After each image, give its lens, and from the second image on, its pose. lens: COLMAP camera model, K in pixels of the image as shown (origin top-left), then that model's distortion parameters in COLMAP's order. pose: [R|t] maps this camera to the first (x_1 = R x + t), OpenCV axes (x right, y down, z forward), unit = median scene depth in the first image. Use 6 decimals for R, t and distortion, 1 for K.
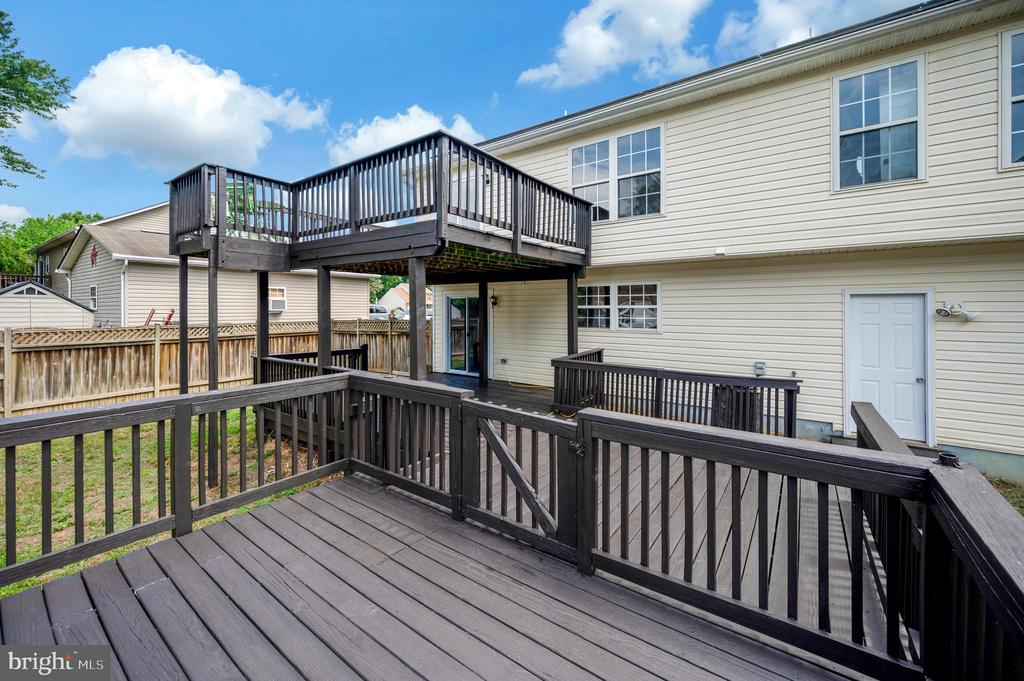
lens RADIAL K [[423.0, 0, 512.1], [0, 423.0, 308.1], [0, 0, 1]] dist [-0.000585, -0.000058]
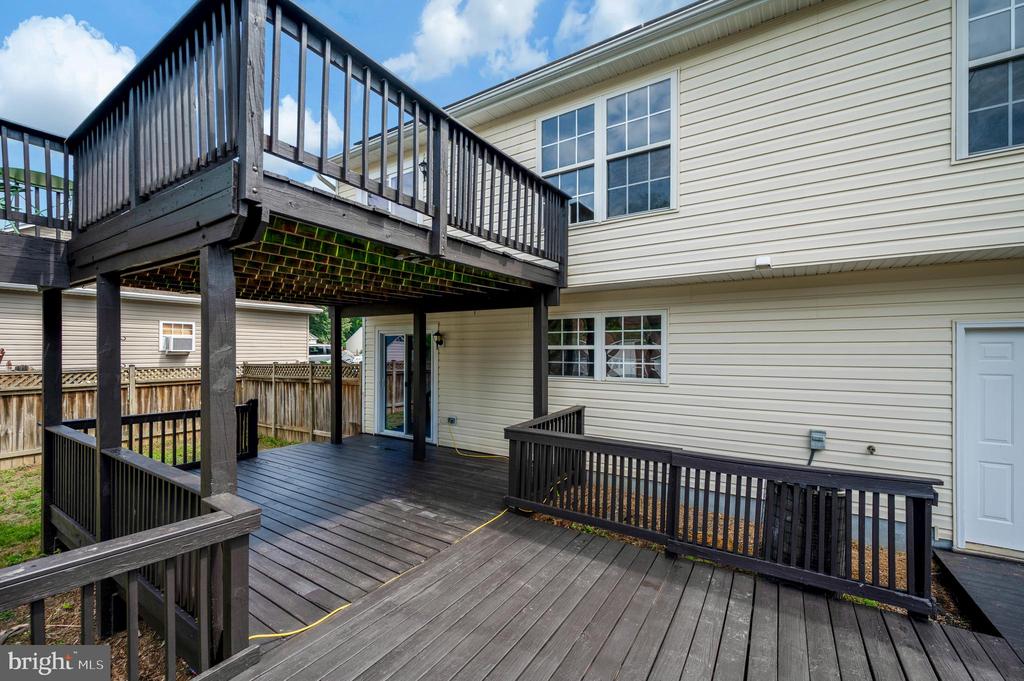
lens RADIAL K [[423.0, 0, 516.7], [0, 423.0, 357.5], [0, 0, 1]] dist [-0.000585, -0.000058]
pose [[0.998794, 0.001325, 0.049076, 0.072464], [-0.002293, 0.999804, 0.019670, 0.000515], [-0.049040, -0.019759, 0.998601, 0.324632]]
